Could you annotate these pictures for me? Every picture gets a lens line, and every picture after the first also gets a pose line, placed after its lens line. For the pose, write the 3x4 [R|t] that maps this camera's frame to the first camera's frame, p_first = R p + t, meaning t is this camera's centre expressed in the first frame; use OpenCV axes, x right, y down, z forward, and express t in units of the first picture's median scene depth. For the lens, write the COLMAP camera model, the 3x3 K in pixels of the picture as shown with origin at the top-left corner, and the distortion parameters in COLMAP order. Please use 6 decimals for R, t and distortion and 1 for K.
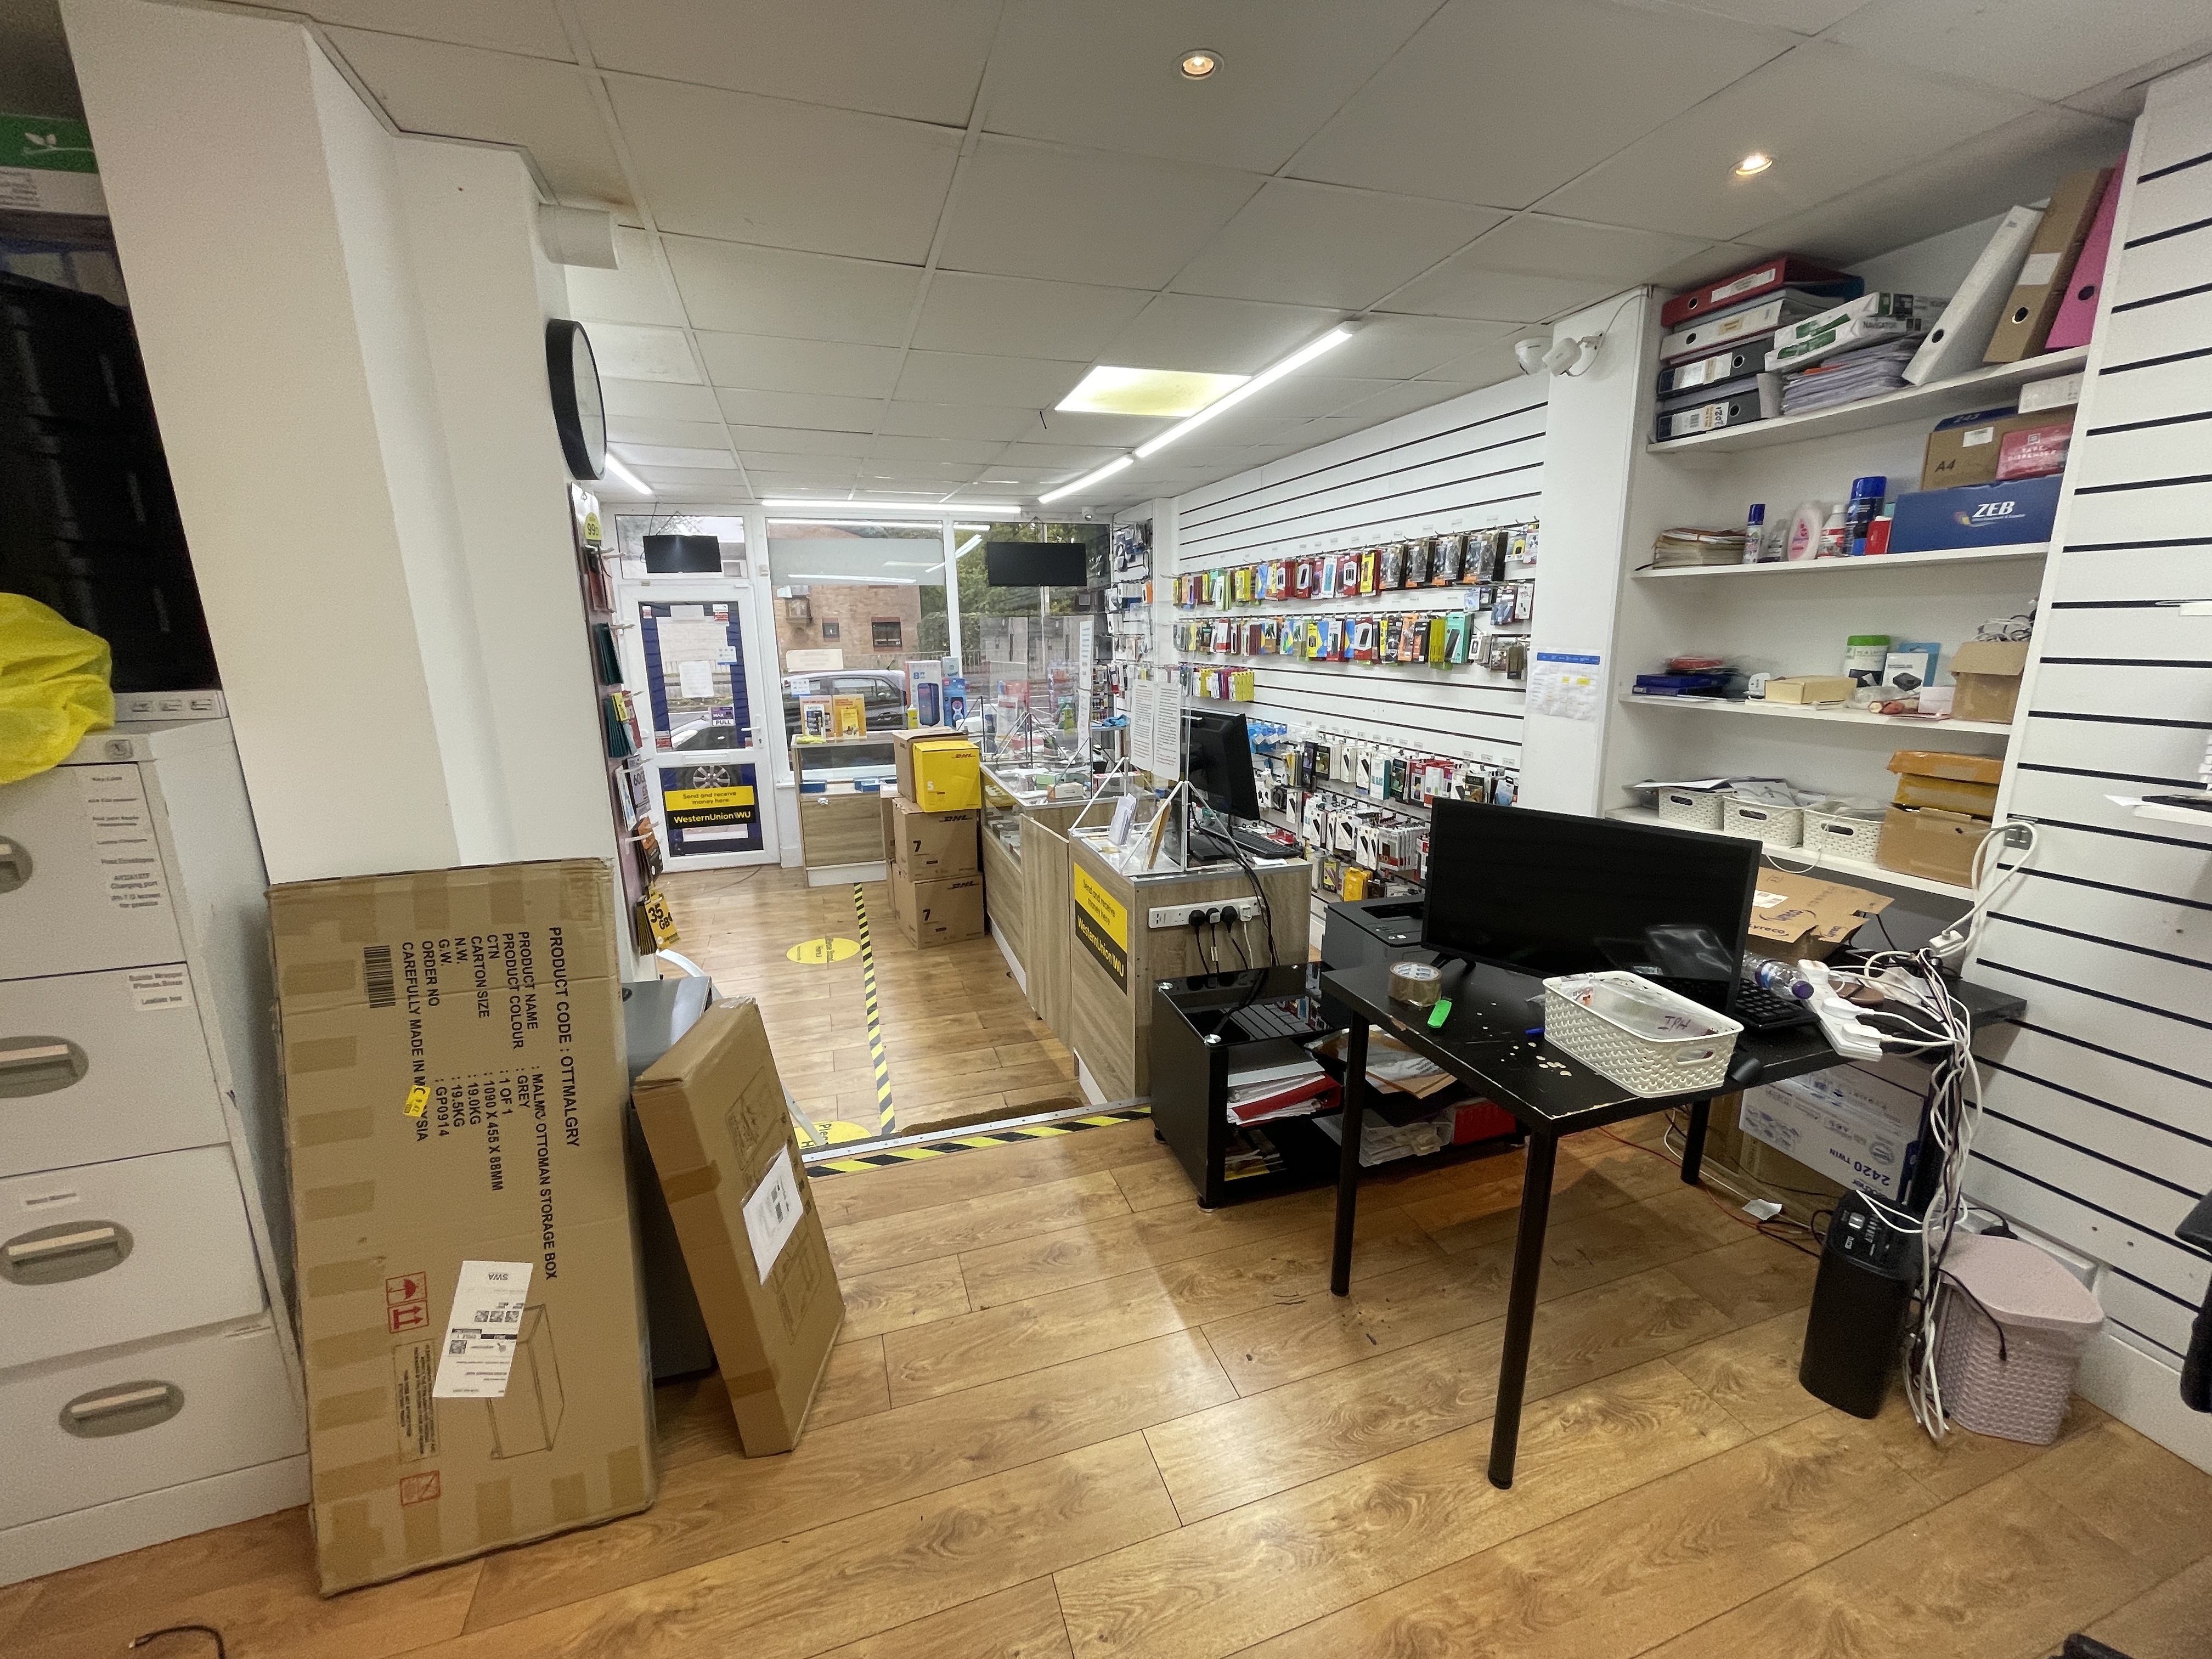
lens RADIAL K [[896.7, 0, 1108.7], [0, 896.7, 827.7], [0, 0, 1]] dist [-0.011280, 0.003533]
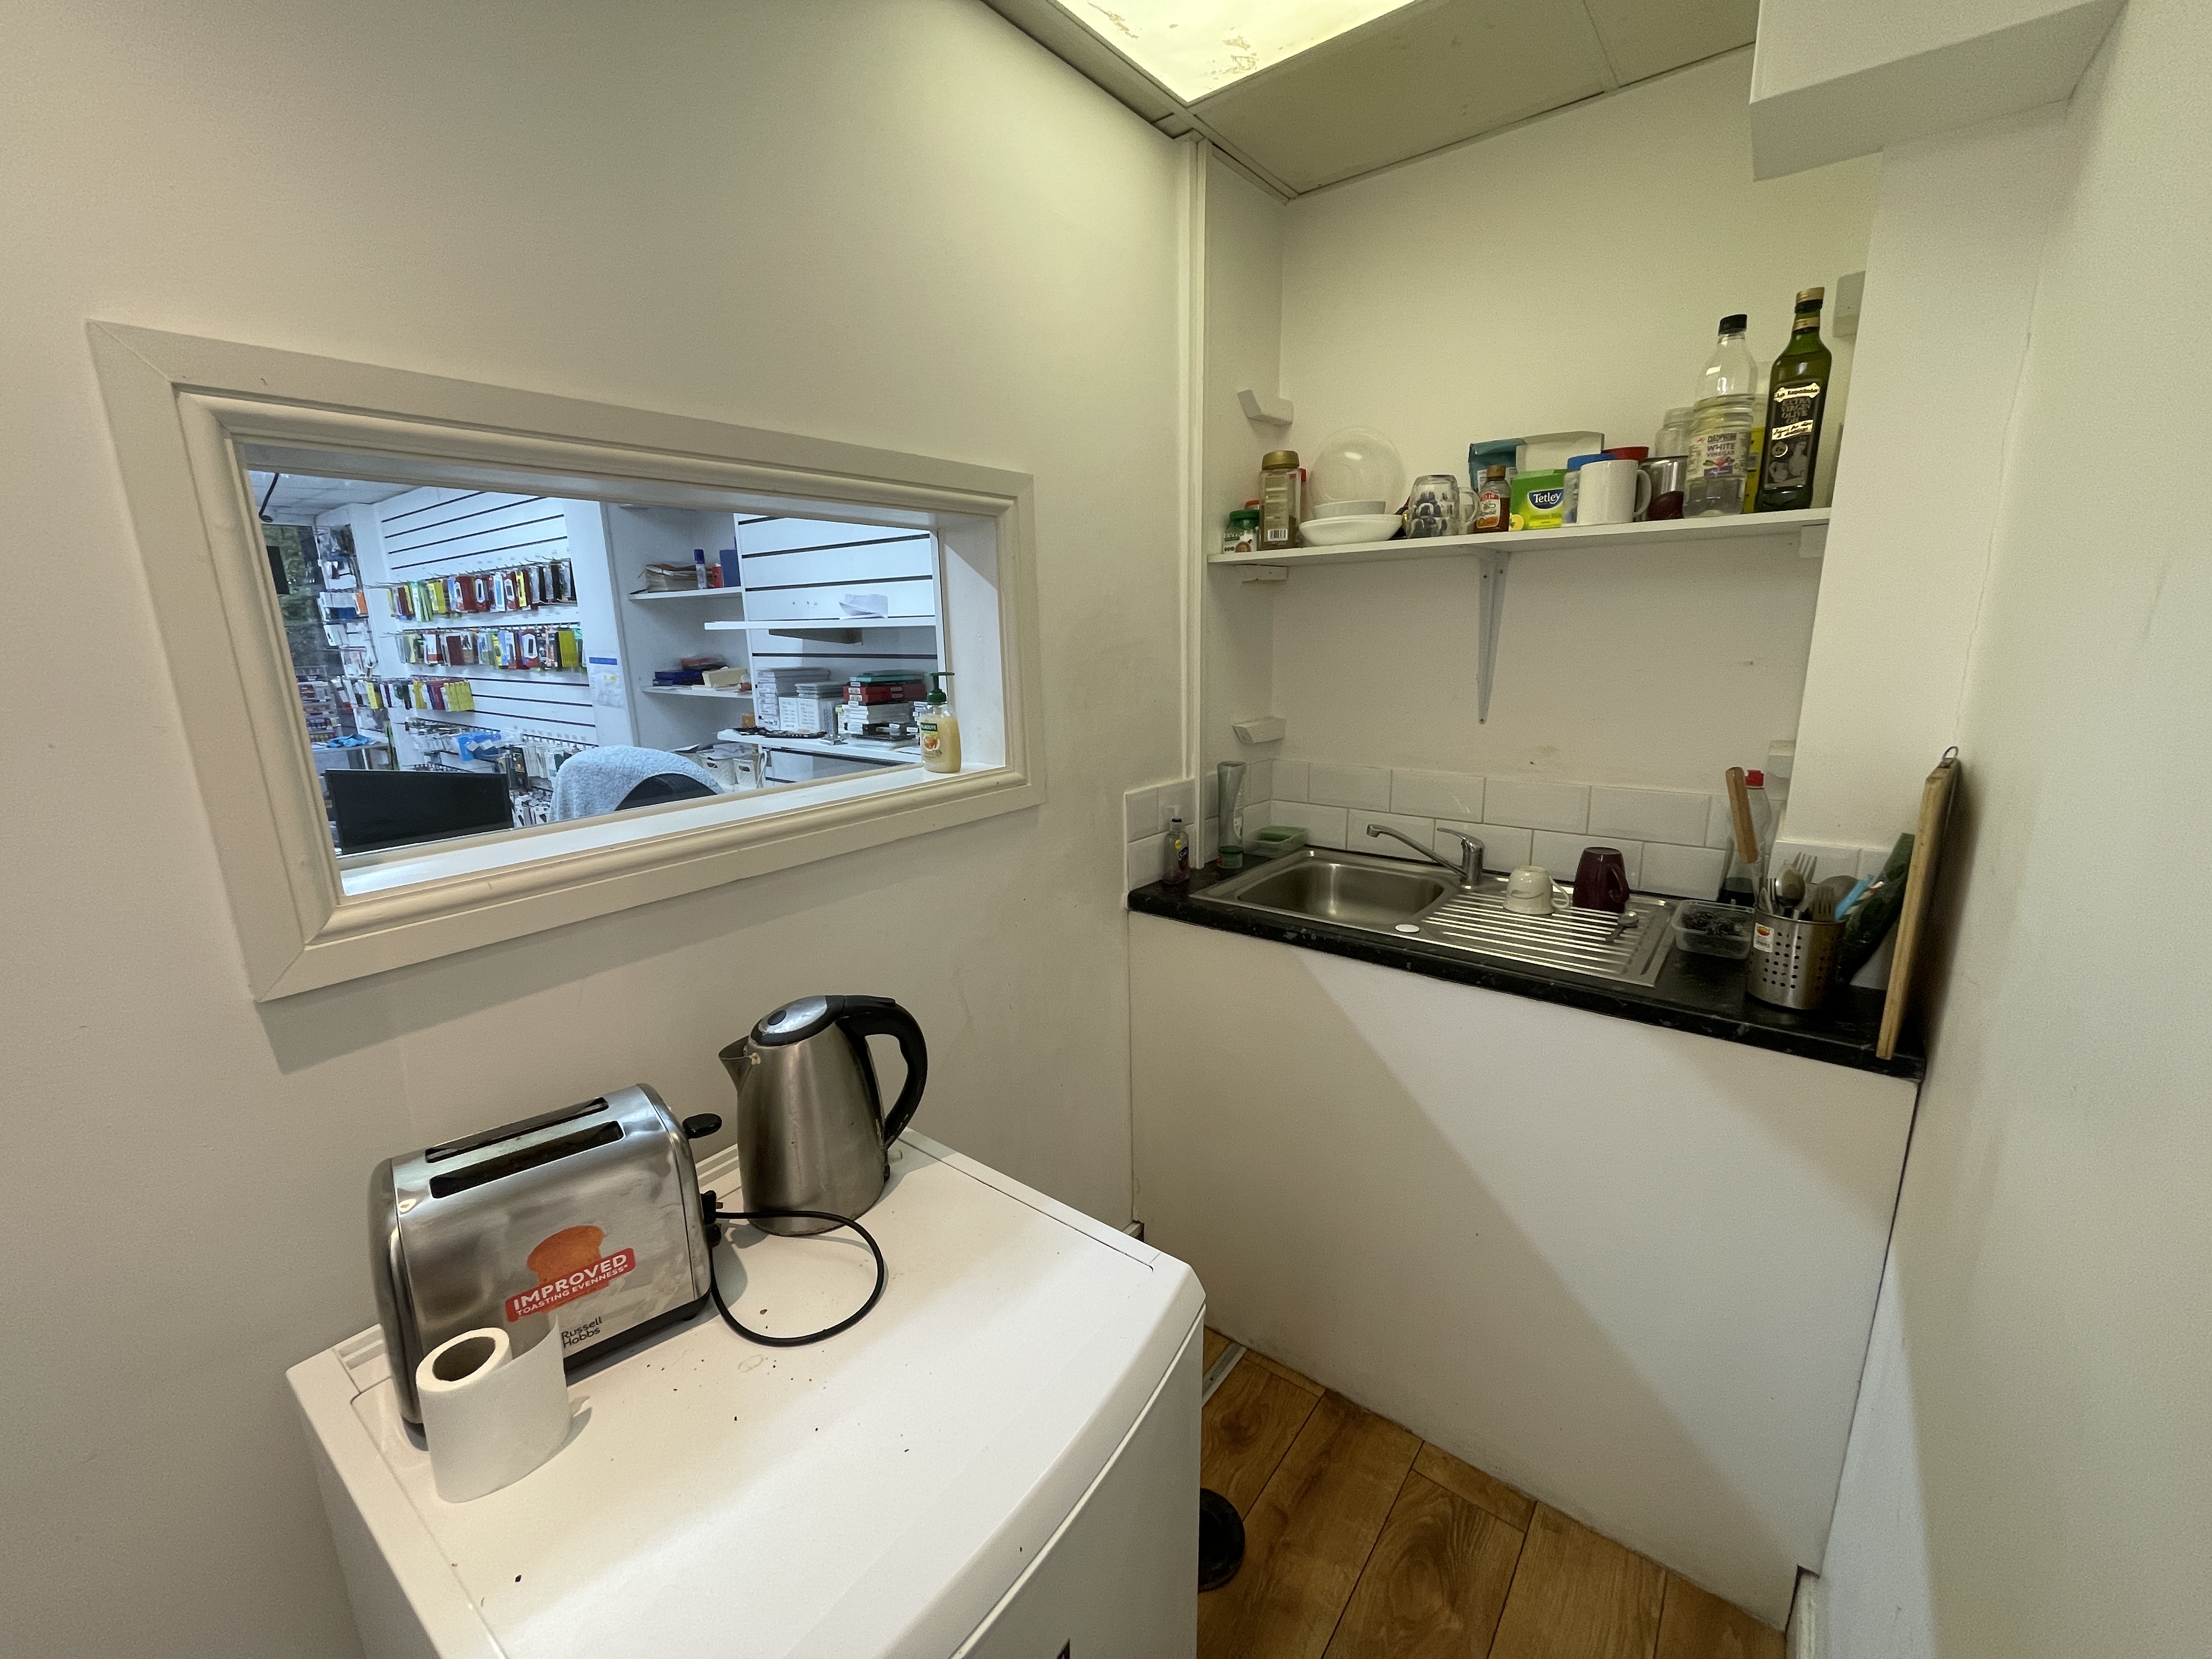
lens RADIAL K [[896.7, 0, 1111.6], [0, 896.7, 832.7], [0, 0, 1]] dist [-0.011280, 0.003533]
pose [[0.836335, -0.133307, 0.531764, 0.223384], [0.132094, 0.990408, 0.040531, 0.056305], [-0.532066, 0.036345, 0.845922, -0.265096]]
